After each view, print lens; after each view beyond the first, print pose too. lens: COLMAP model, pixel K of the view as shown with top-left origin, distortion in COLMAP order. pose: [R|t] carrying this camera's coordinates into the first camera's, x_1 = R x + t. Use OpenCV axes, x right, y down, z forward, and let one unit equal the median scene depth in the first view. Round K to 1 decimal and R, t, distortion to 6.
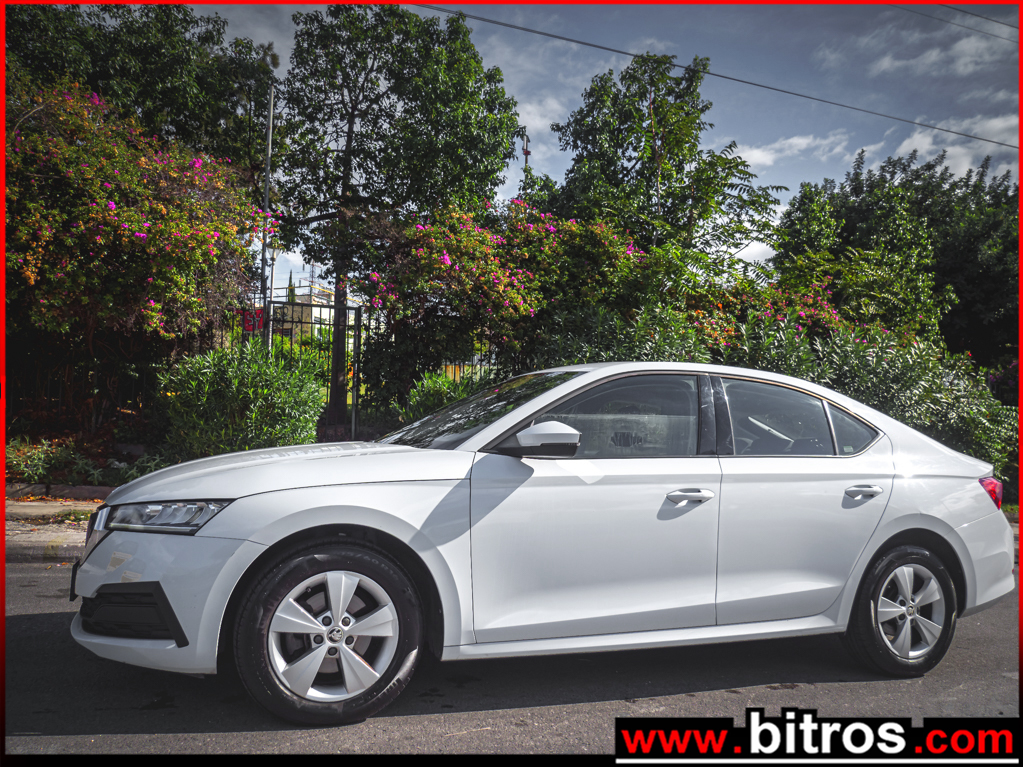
lens RADIAL K [[744.1, 0, 511.4], [0, 744.1, 384.7], [0, 0, 1]] dist [-0.056602, 0.015758]
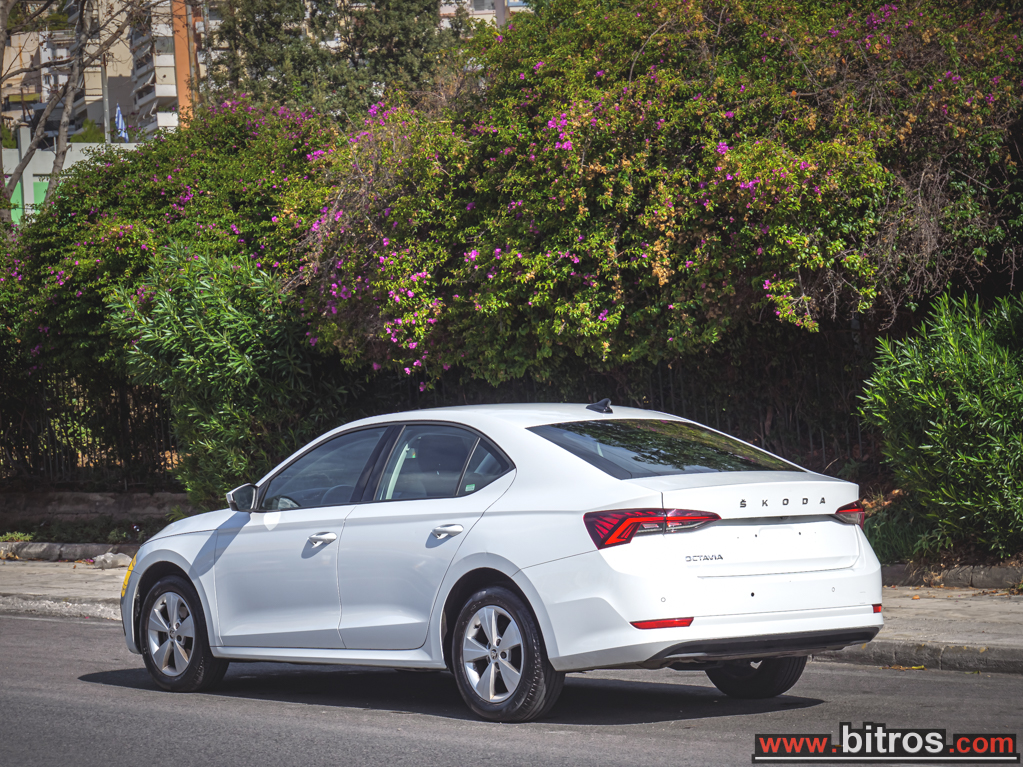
lens RADIAL K [[2953.3, 0, 511.4], [0, 2953.3, 383.9], [0, 0, 1]] dist [-0.181952, 0.000000]
pose [[0.313231, -0.079685, -0.946328, 2.038508], [0.129168, 0.990788, -0.040674, 0.057808], [0.940852, -0.109495, 0.320638, -0.084146]]
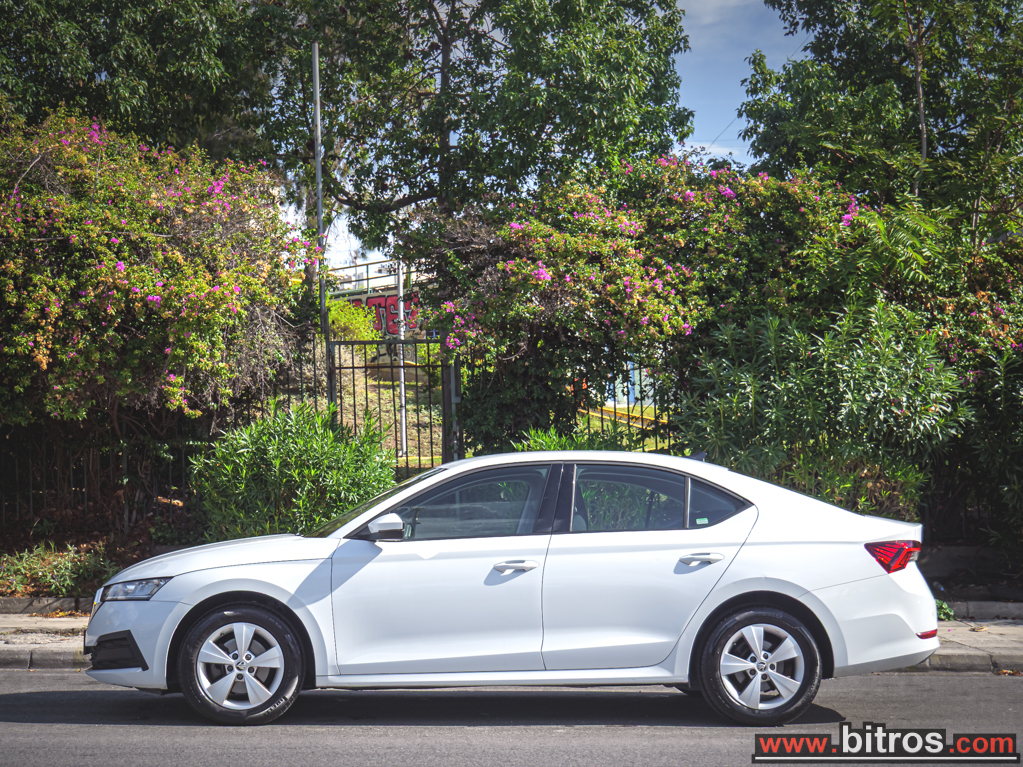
lens RADIAL K [[1610.3, 0, 513.2], [0, 1610.3, 379.6], [0, 0, 1]] dist [-0.083489, 0.000000]
pose [[0.952211, -0.073905, -0.296364, 0.451825], [0.071294, 0.997262, -0.019624, -0.047153], [0.297003, -0.002443, 0.954873, -0.676250]]
